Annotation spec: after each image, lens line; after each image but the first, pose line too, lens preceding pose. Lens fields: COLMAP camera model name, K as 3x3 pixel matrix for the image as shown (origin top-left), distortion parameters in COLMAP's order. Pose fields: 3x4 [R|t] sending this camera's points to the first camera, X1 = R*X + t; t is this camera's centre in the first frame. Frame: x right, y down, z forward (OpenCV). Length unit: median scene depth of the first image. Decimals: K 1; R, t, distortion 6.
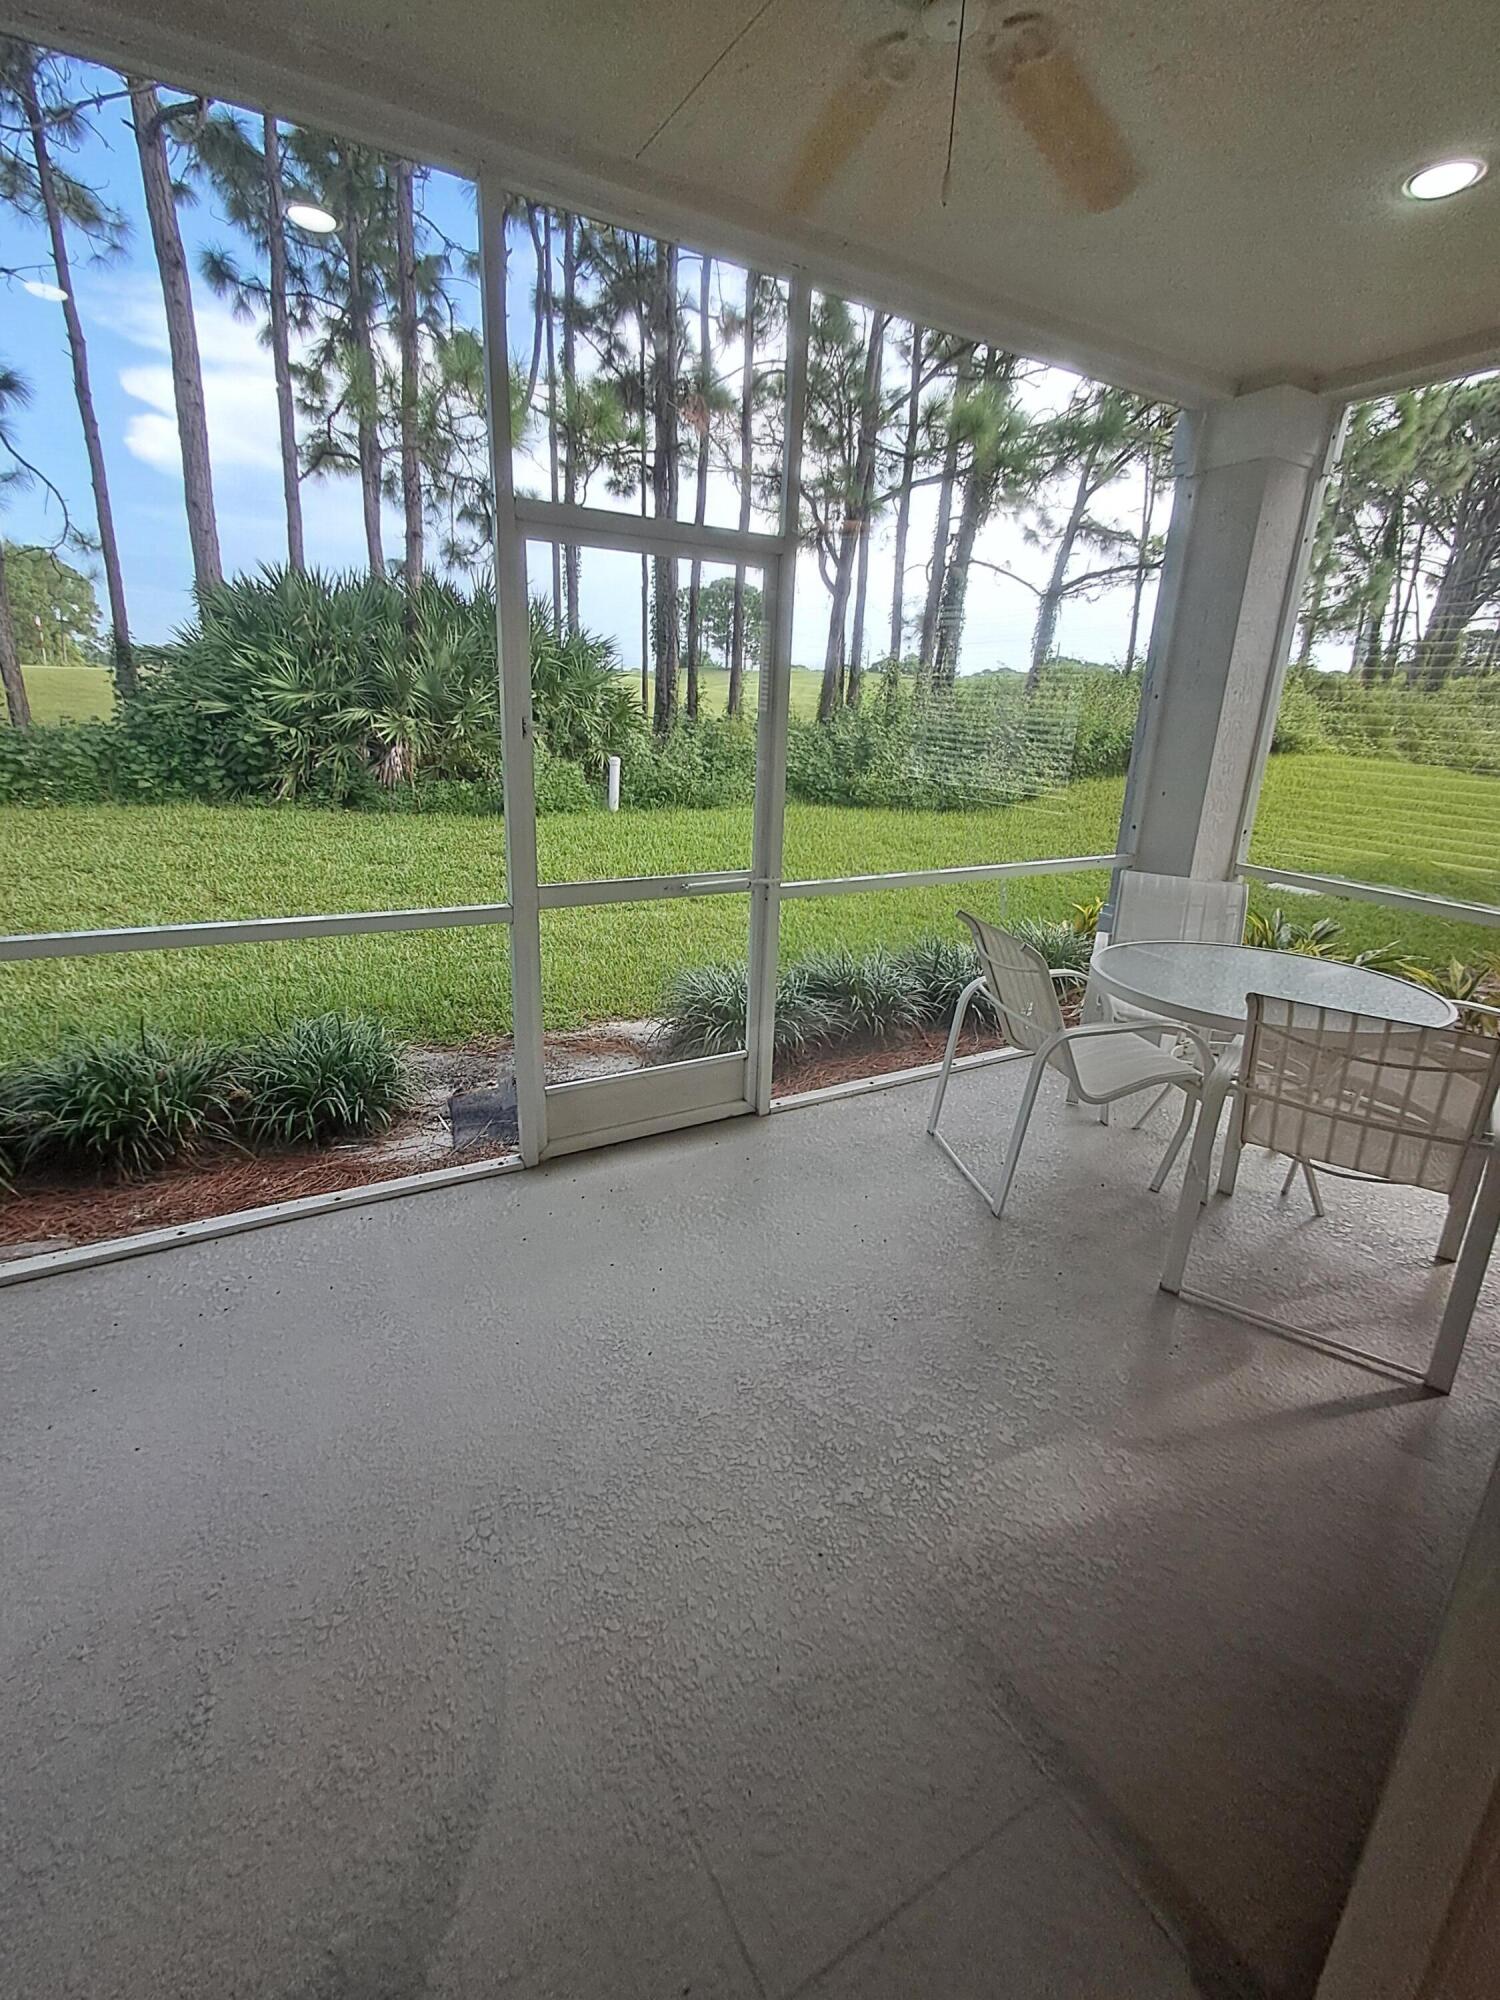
lens RADIAL K [[908.2, 0, 758.3], [0, 908.2, 991.0], [0, 0, 1]] dist [0.001107, 0.005777]
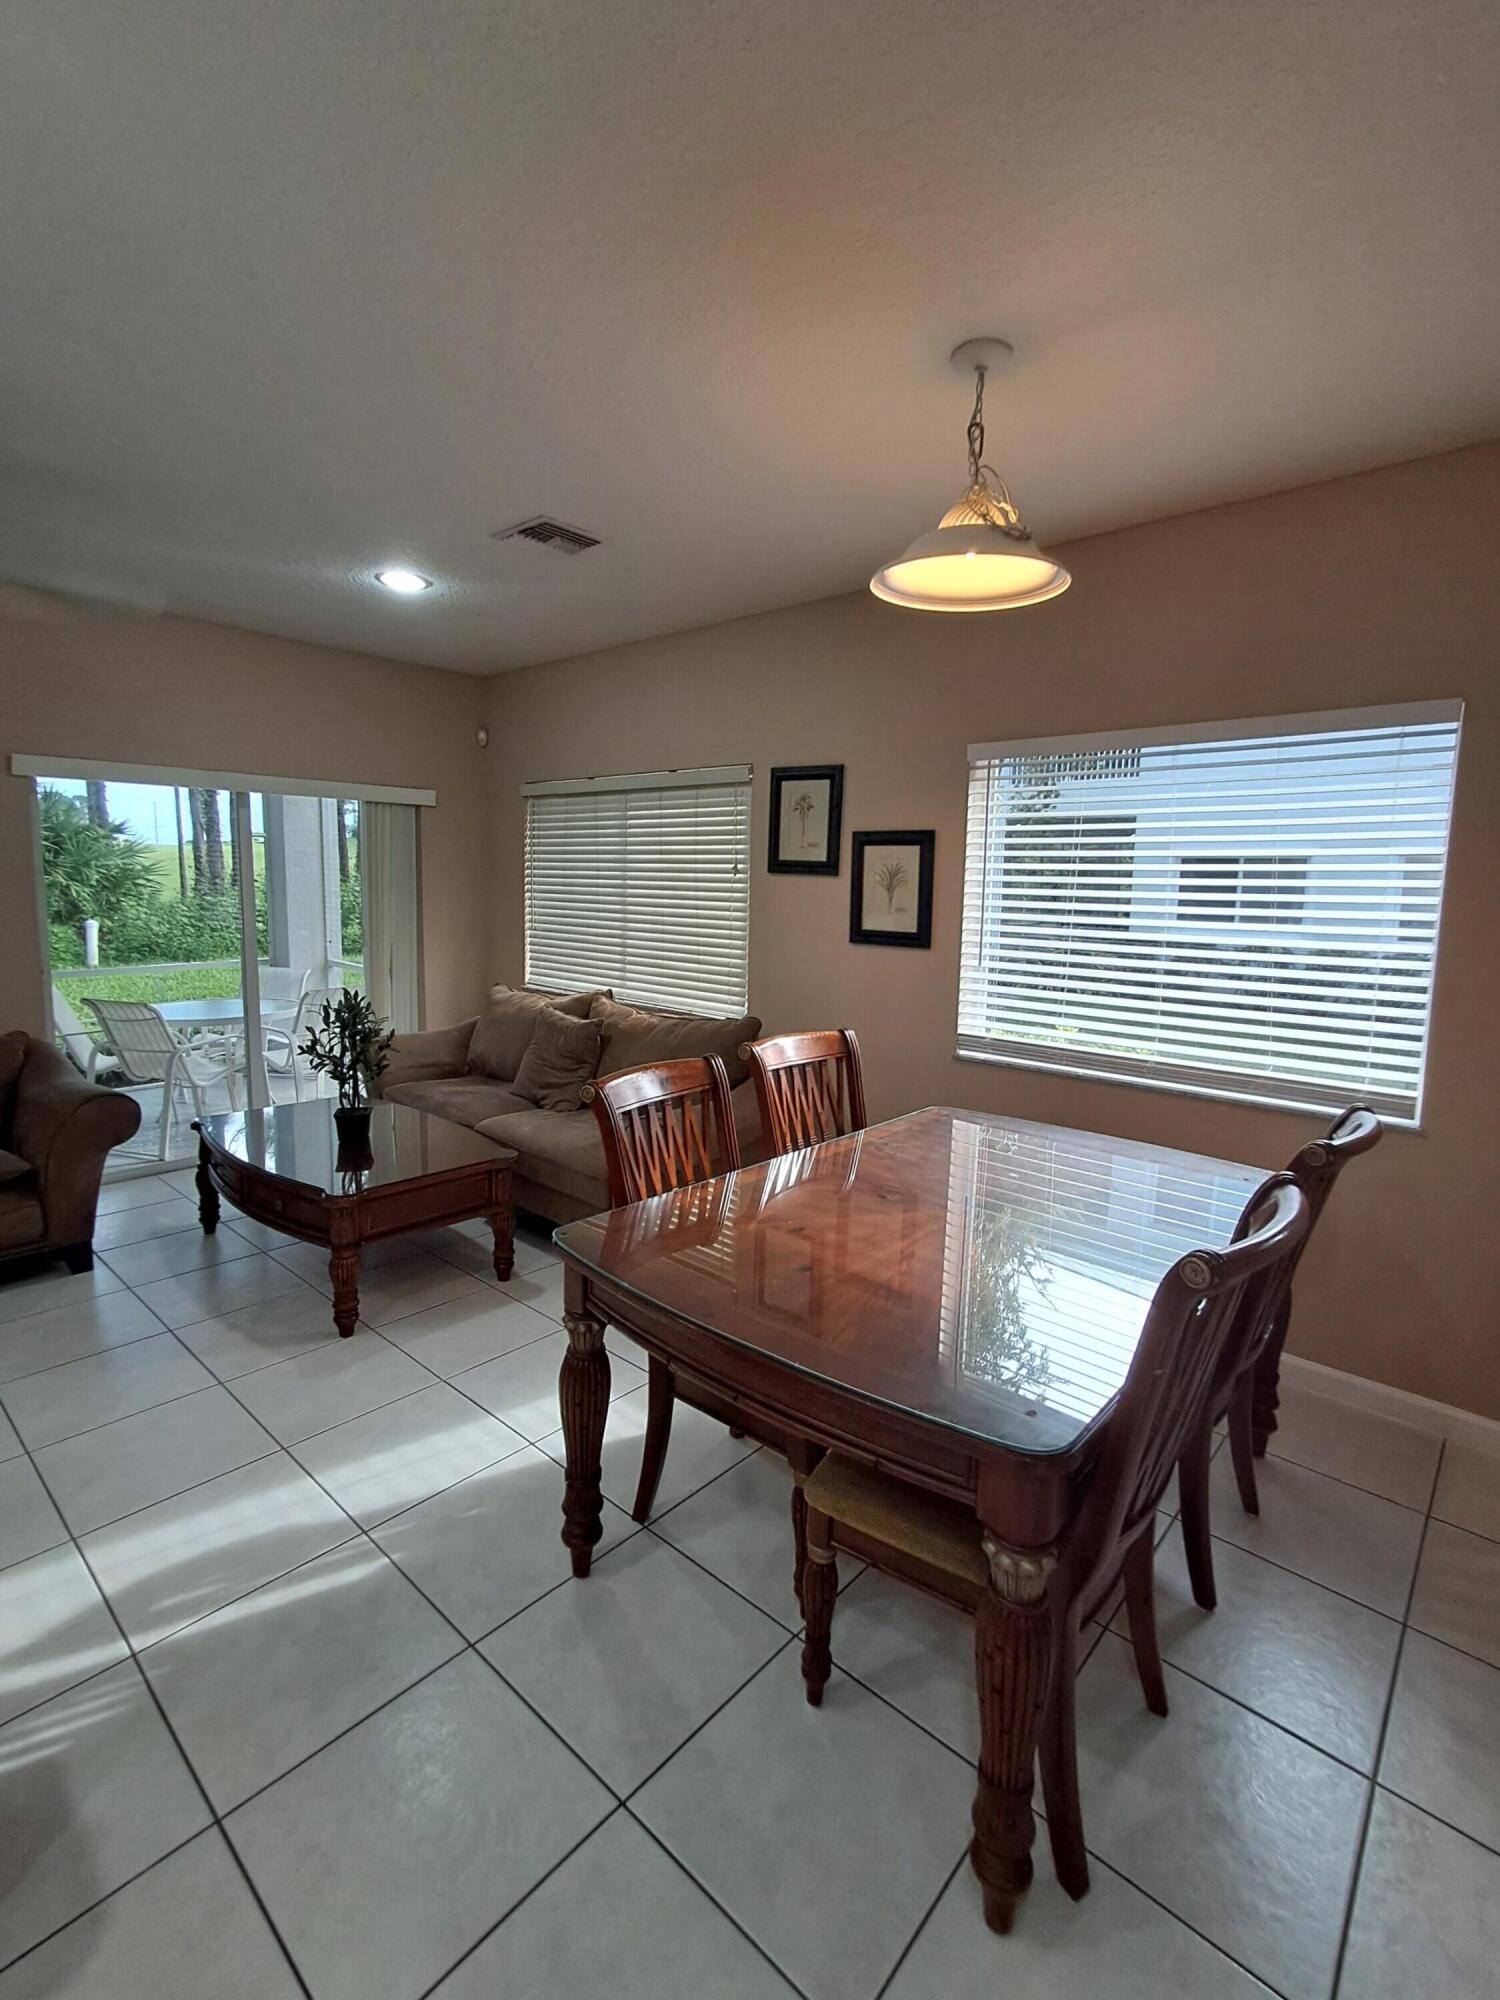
lens RADIAL K [[908.2, 0, 748.3], [0, 908.2, 990.1], [0, 0, 1]] dist [0.001107, 0.005777]
pose [[0.952924, -0.060442, 0.297124, 0.314949], [0.110512, 0.981759, -0.154716, 0.113864], [-0.282353, 0.180268, 0.942221, -0.354506]]
